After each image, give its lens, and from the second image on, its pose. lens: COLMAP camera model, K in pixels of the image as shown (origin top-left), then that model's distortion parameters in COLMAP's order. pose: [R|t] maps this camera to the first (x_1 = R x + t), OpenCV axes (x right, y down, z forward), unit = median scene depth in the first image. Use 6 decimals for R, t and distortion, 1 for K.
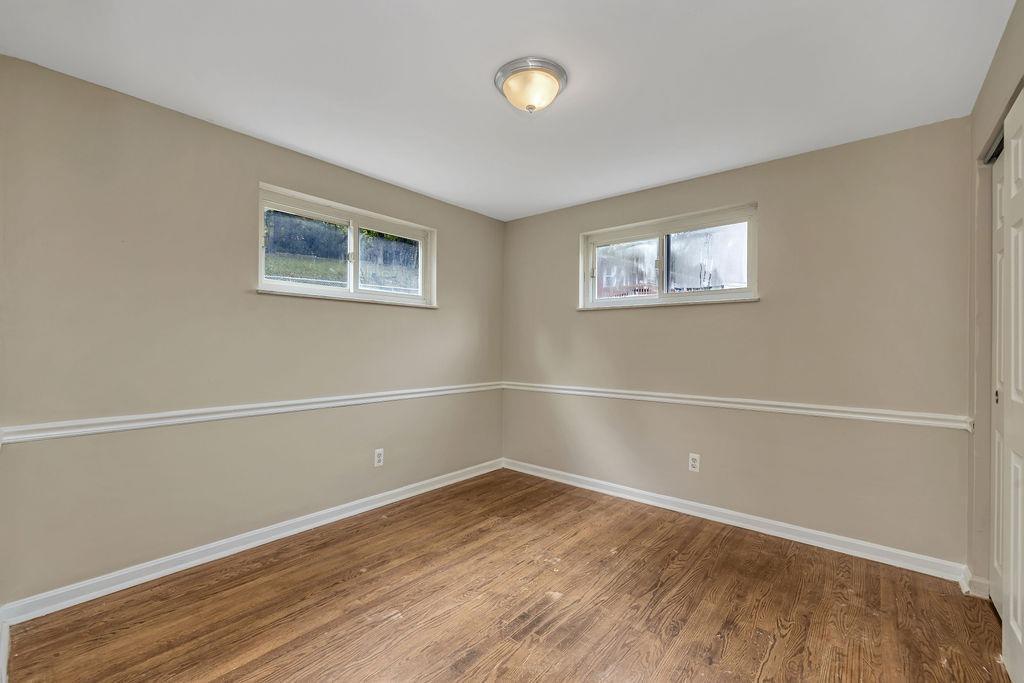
lens RADIAL K [[429.3, 0, 513.4], [0, 429.3, 343.3], [0, 0, 1]] dist [0.000372, 0.000341]
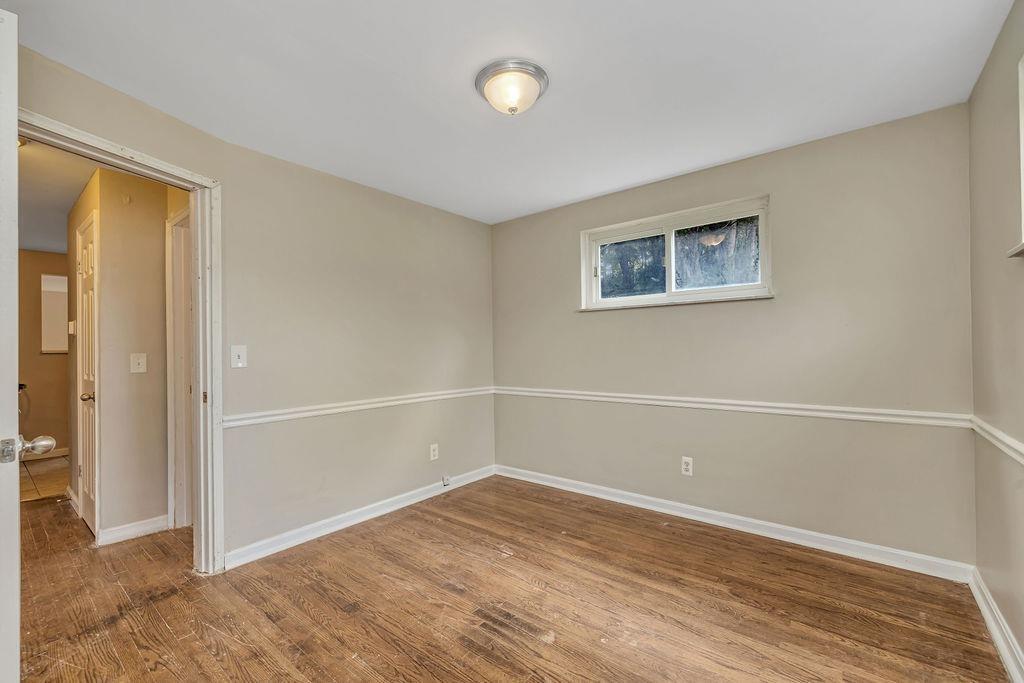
lens RADIAL K [[429.3, 0, 513.4], [0, 429.3, 343.3], [0, 0, 1]] dist [0.000372, 0.000341]
pose [[0.020382, -0.020382, -0.999584, 0.872756], [0.015736, 0.999675, -0.020062, 0.010884], [0.999668, -0.015320, 0.020696, 0.829969]]
